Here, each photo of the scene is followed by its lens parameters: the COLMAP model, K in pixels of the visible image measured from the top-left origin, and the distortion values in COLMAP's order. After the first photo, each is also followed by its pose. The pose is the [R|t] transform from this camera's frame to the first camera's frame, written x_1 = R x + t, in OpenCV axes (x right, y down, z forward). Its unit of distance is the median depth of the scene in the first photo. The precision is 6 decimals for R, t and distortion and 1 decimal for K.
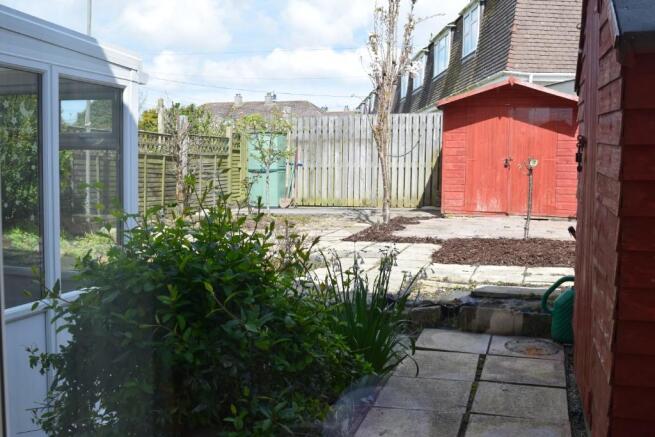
lens RADIAL K [[677.7, 0, 327.7], [0, 677.7, 218.6], [0, 0, 1]] dist [-0.022004, 0.000000]
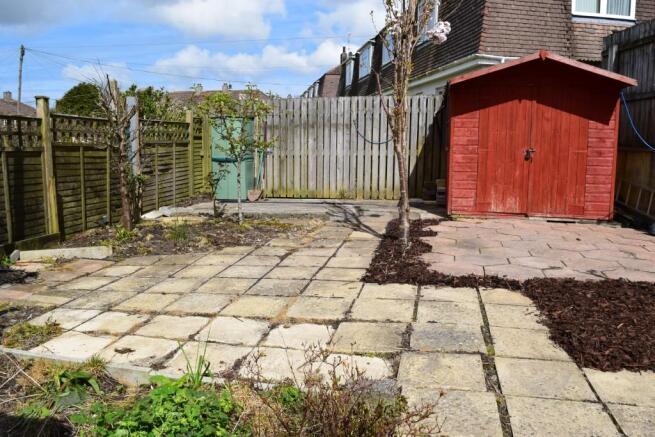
lens RADIAL K [[519.7, 0, 327.3], [0, 519.7, 217.8], [0, 0, 1]] dist [-0.064260, 0.000728]
pose [[0.994248, -0.018065, 0.105569, -0.040001], [0.010988, 0.997676, 0.067239, -0.039187], [-0.106538, -0.065692, 0.992136, 0.304941]]
